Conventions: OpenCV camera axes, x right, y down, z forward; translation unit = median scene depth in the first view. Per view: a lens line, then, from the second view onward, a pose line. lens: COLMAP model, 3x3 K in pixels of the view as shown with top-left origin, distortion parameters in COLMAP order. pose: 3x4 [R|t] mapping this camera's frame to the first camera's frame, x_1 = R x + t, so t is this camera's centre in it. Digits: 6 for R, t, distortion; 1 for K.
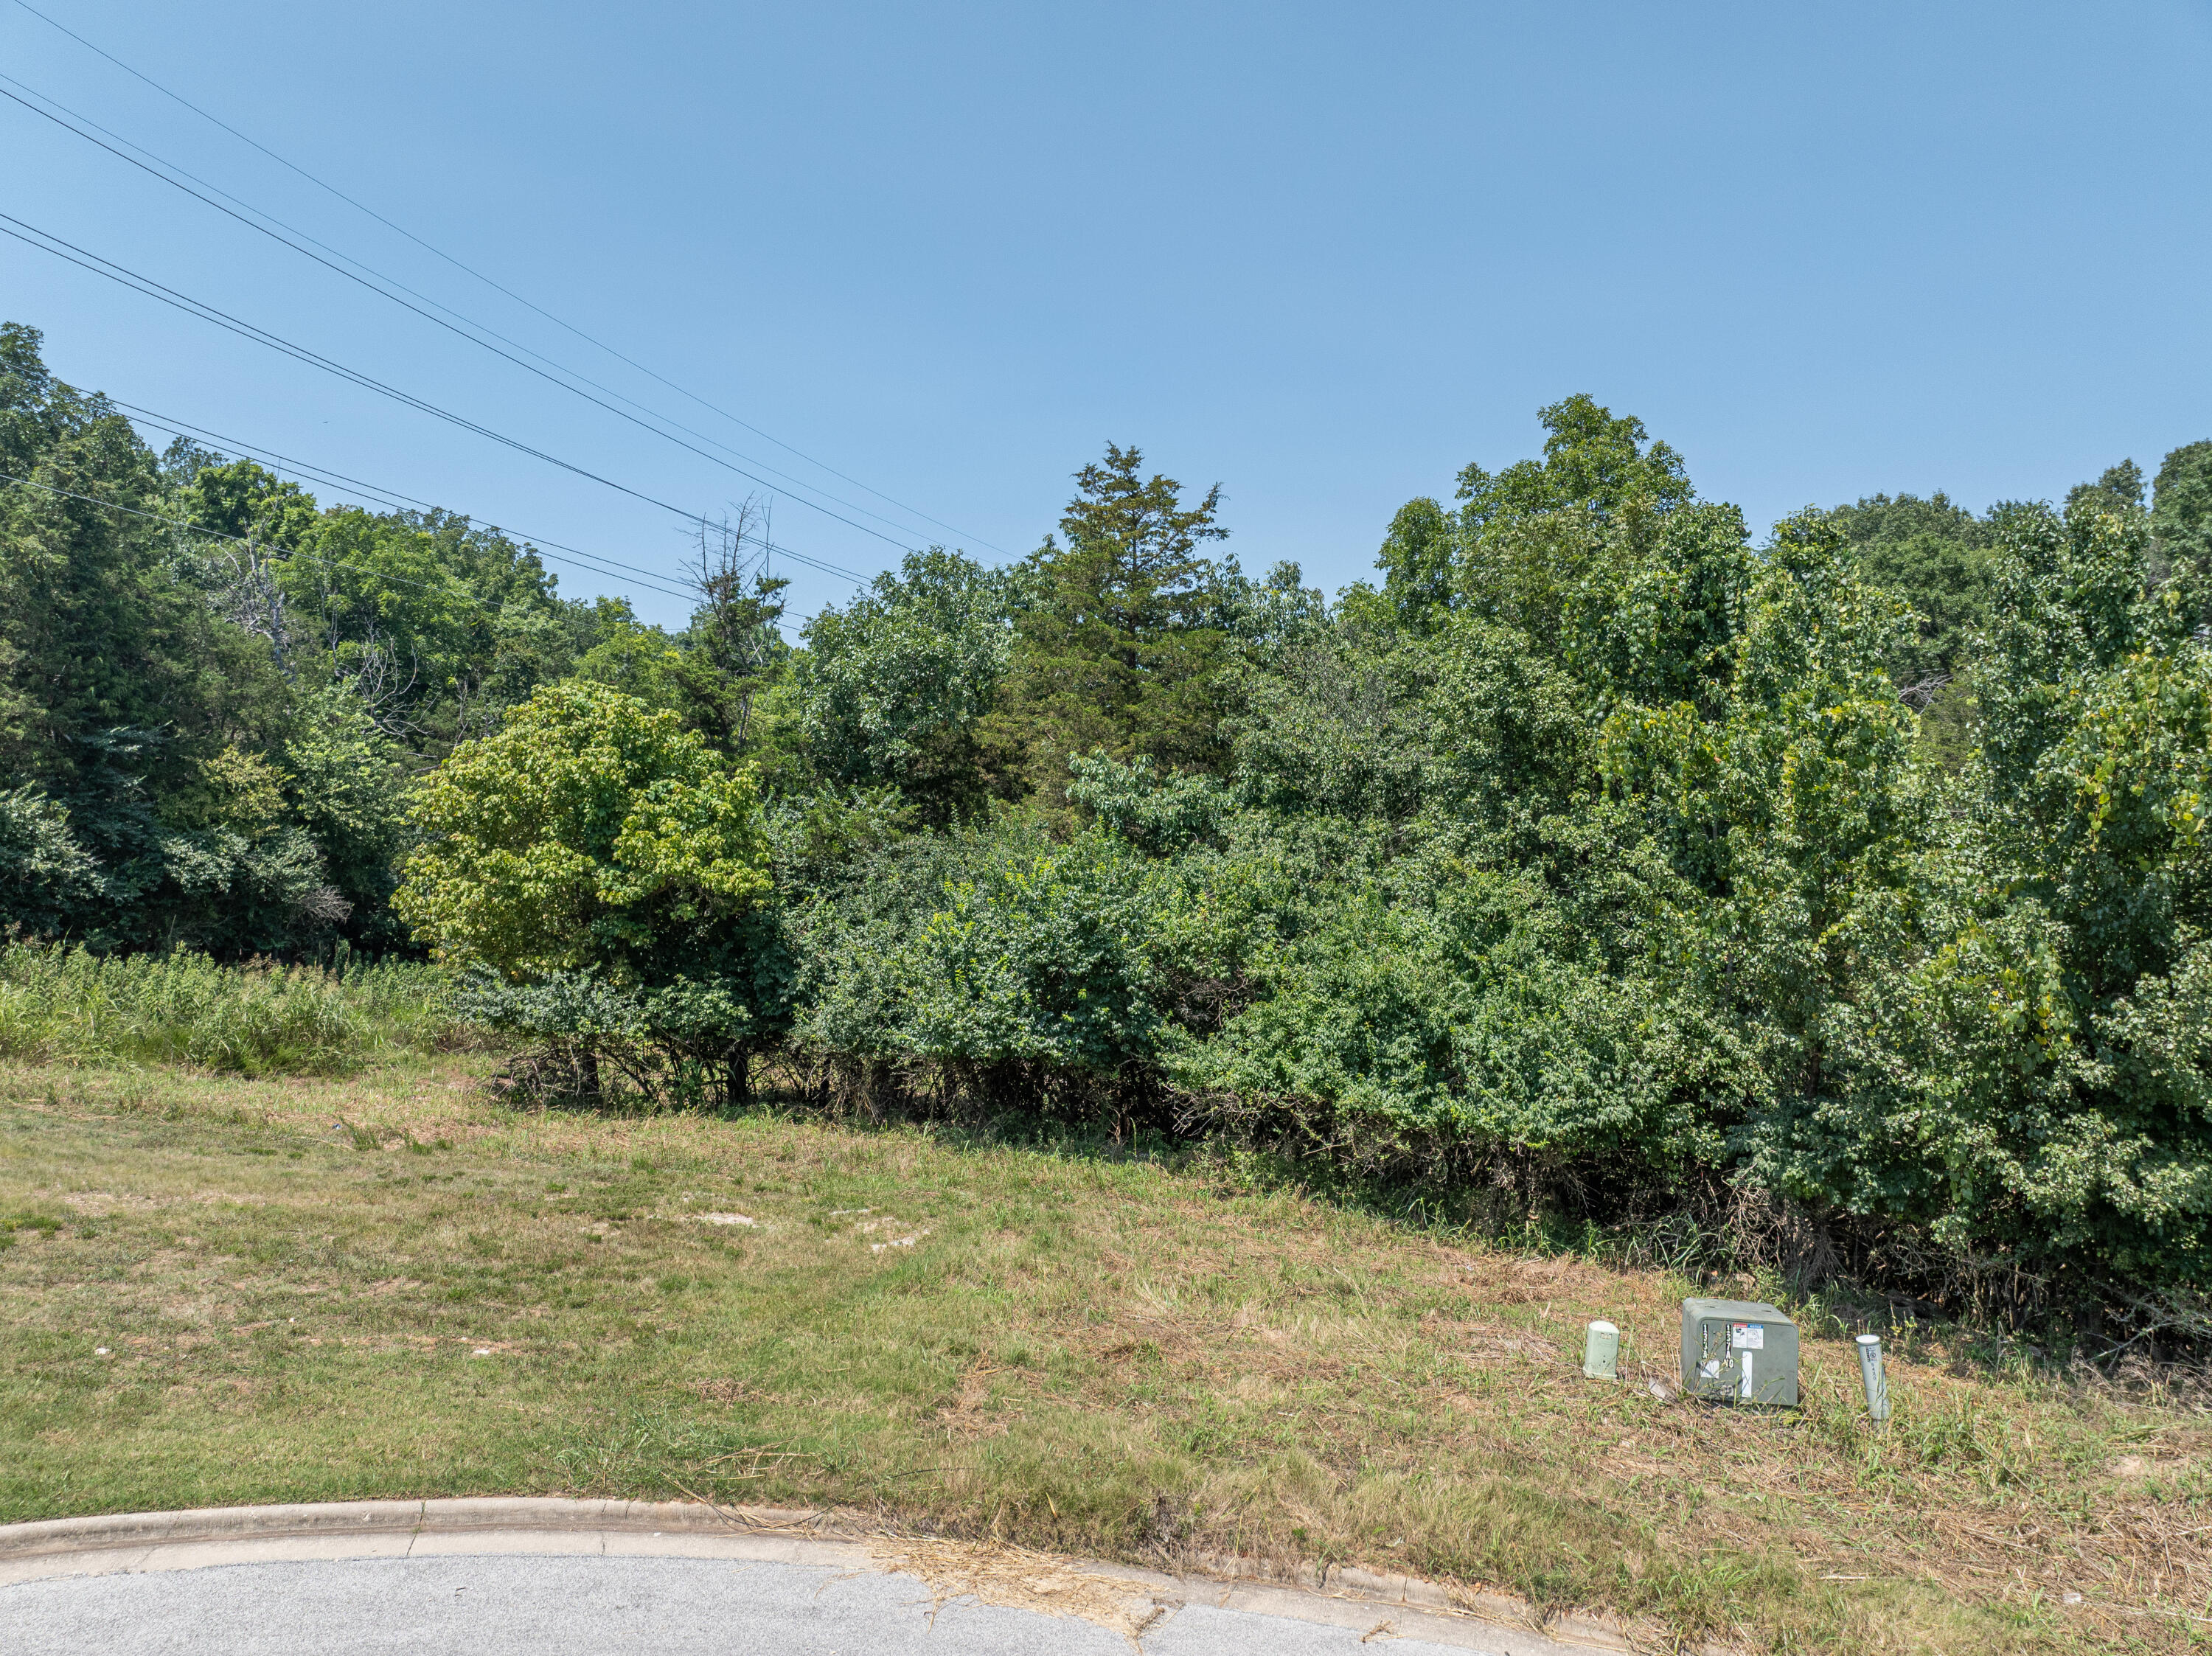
lens RADIAL K [[1559.6, 0, 1106.7], [0, 1559.6, 821.3], [0, 0, 1]] dist [-0.046746, 0.020393]
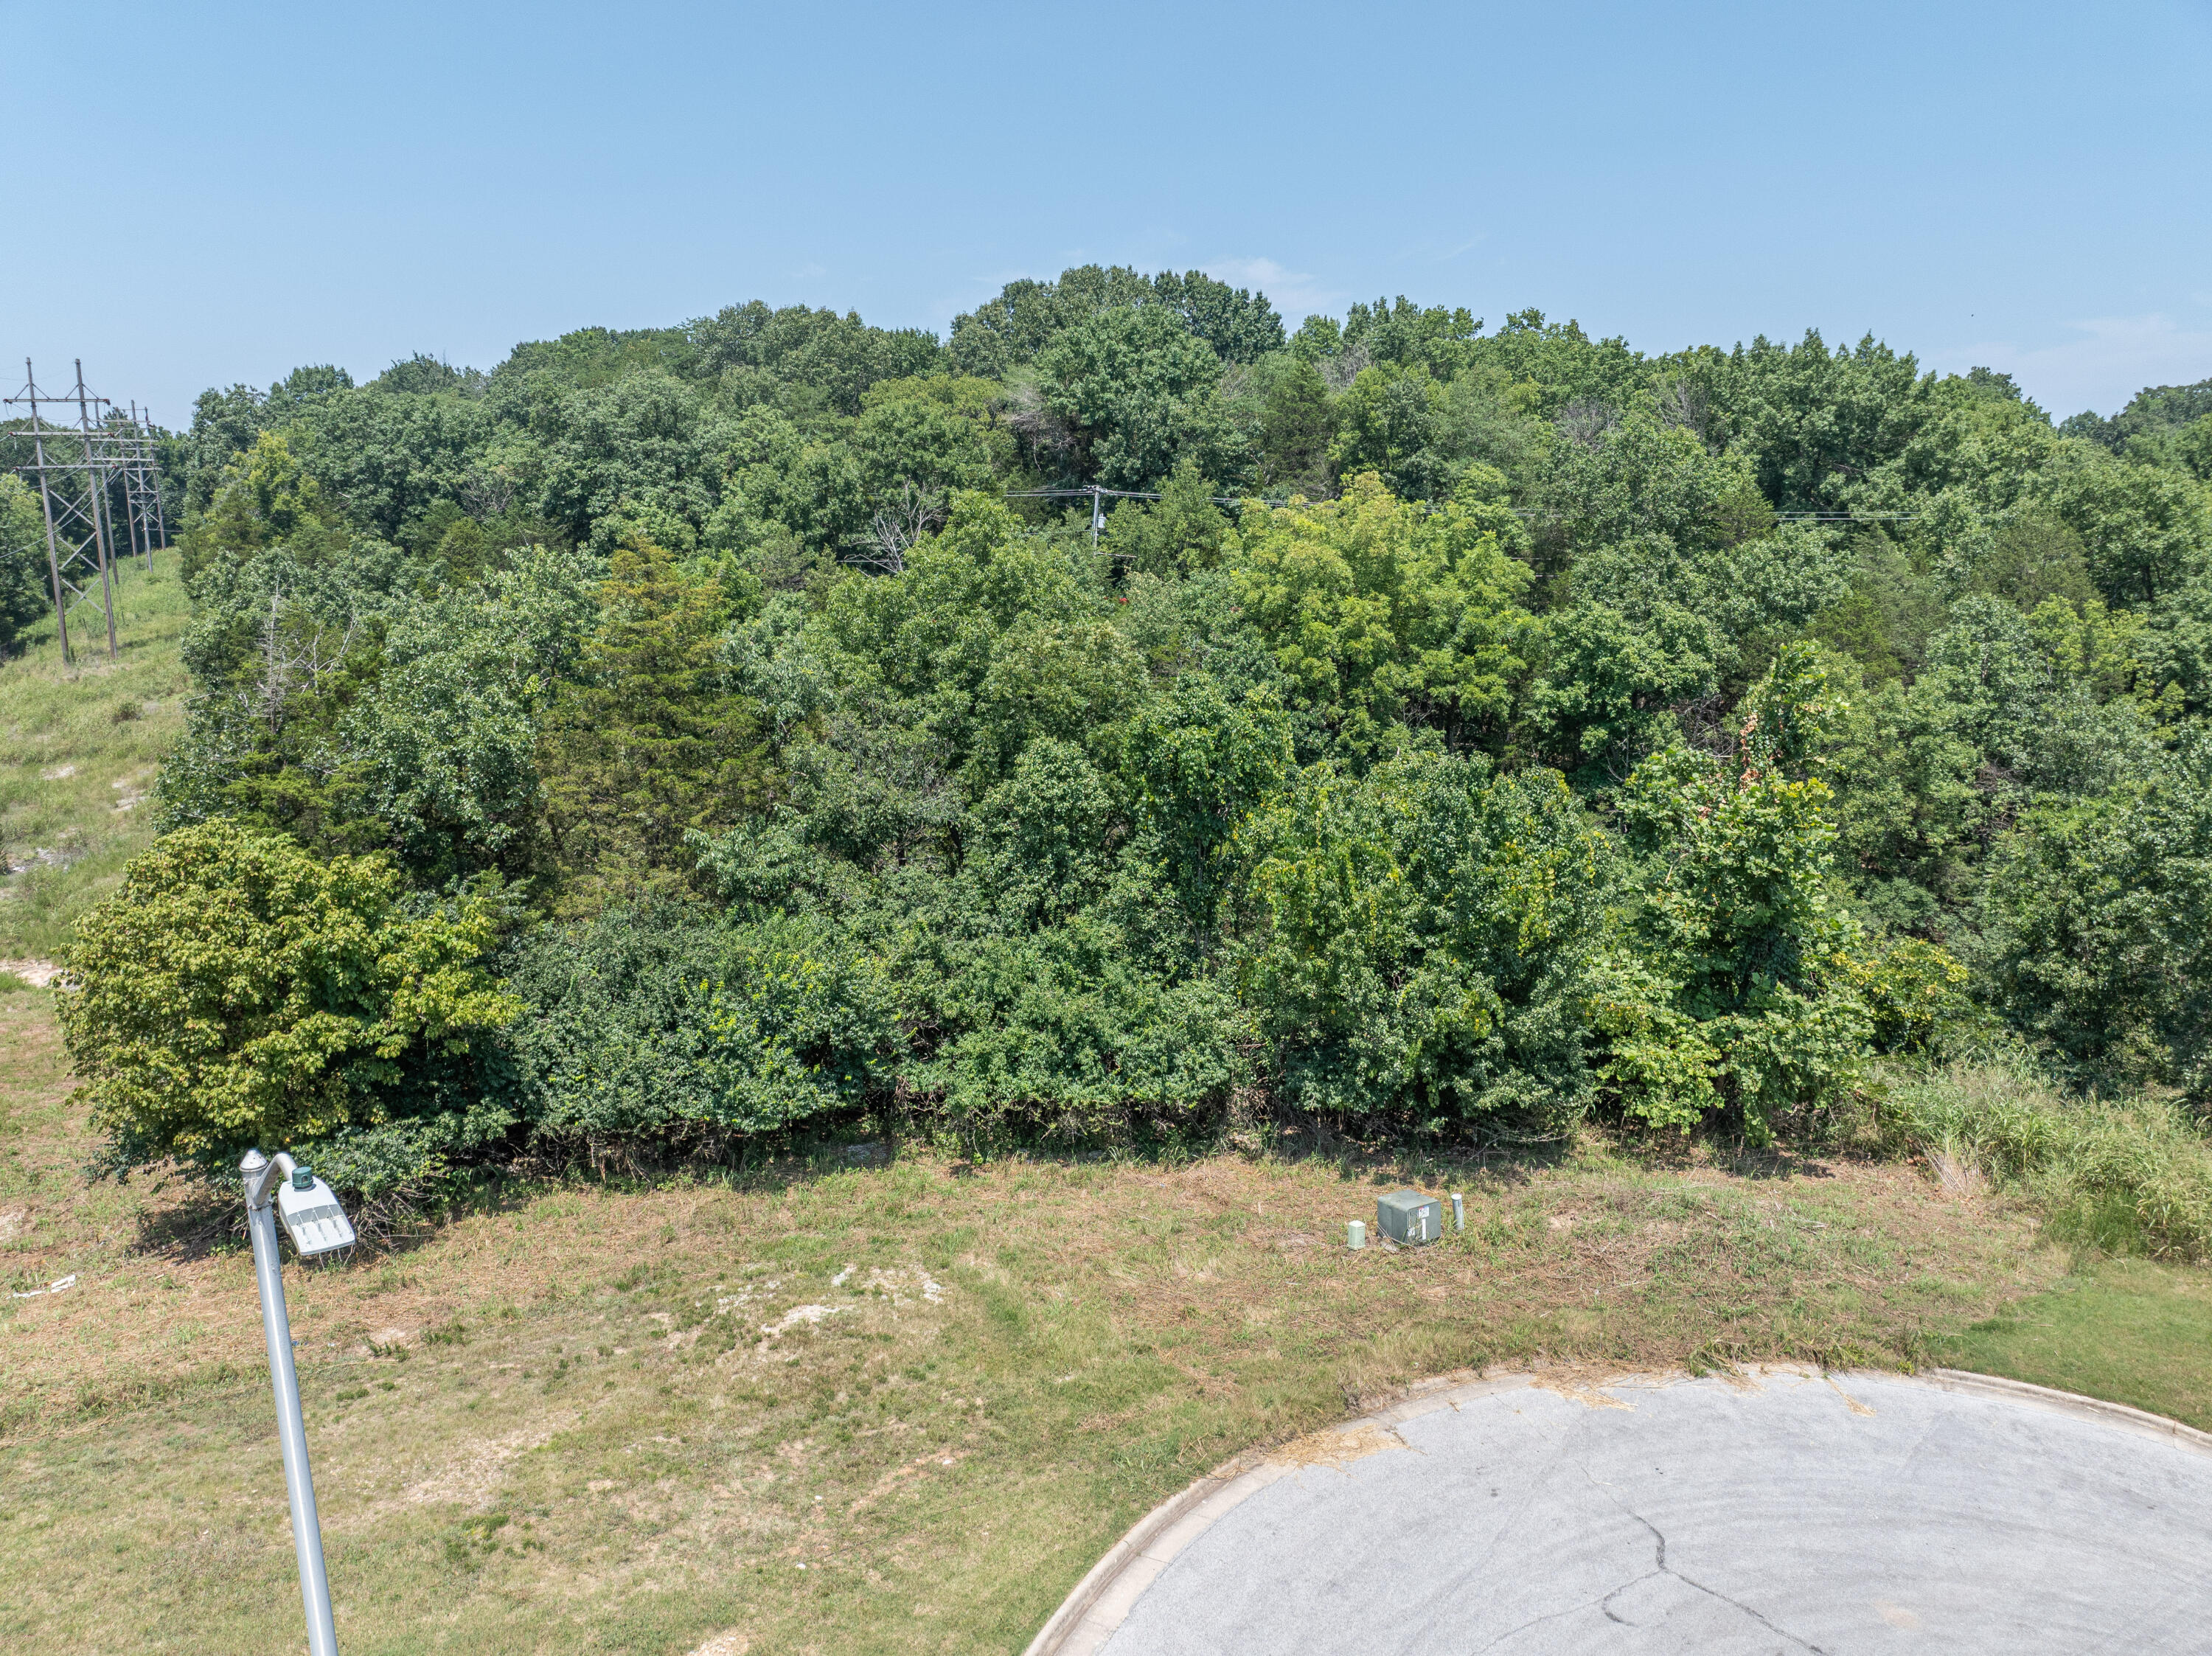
lens RADIAL K [[1559.6, 0, 1106.8], [0, 1559.6, 843.4], [0, 0, 1]] dist [-0.046746, 0.020393]
pose [[0.730541, -0.145360, 0.667218, -0.676397], [-0.000605, 0.976943, 0.213500, -0.331909], [-0.682868, -0.156374, 0.713609, -0.073435]]
